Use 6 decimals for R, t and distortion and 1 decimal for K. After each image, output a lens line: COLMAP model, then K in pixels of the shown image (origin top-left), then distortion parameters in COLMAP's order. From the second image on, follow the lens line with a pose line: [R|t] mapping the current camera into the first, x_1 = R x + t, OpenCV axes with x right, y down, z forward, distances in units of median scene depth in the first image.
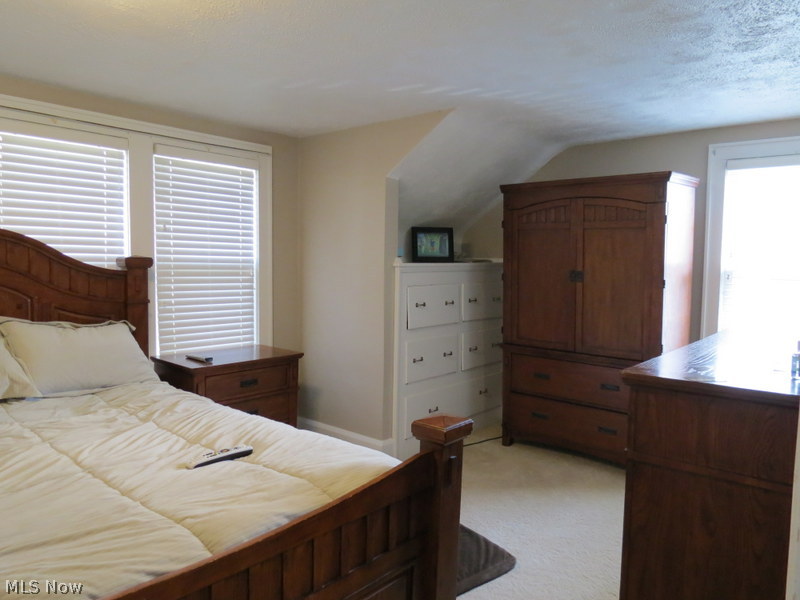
lens RADIAL K [[571.4, 0, 396.9], [0, 571.4, 300.0], [0, 0, 1]] dist [-0.015872, 0.010531]
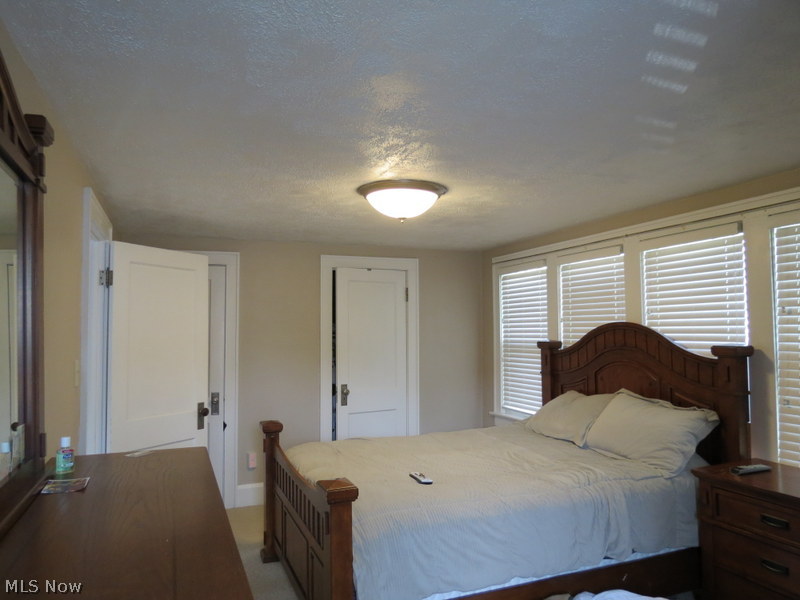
lens RADIAL K [[571.4, 0, 397.8], [0, 571.4, 299.5], [0, 0, 1]] dist [-0.015872, 0.010531]
pose [[-0.457223, -0.066237, -0.886882, 0.679897], [-0.066528, 0.996976, -0.040162, -0.080794], [0.886860, 0.040639, -0.460247, 0.997817]]
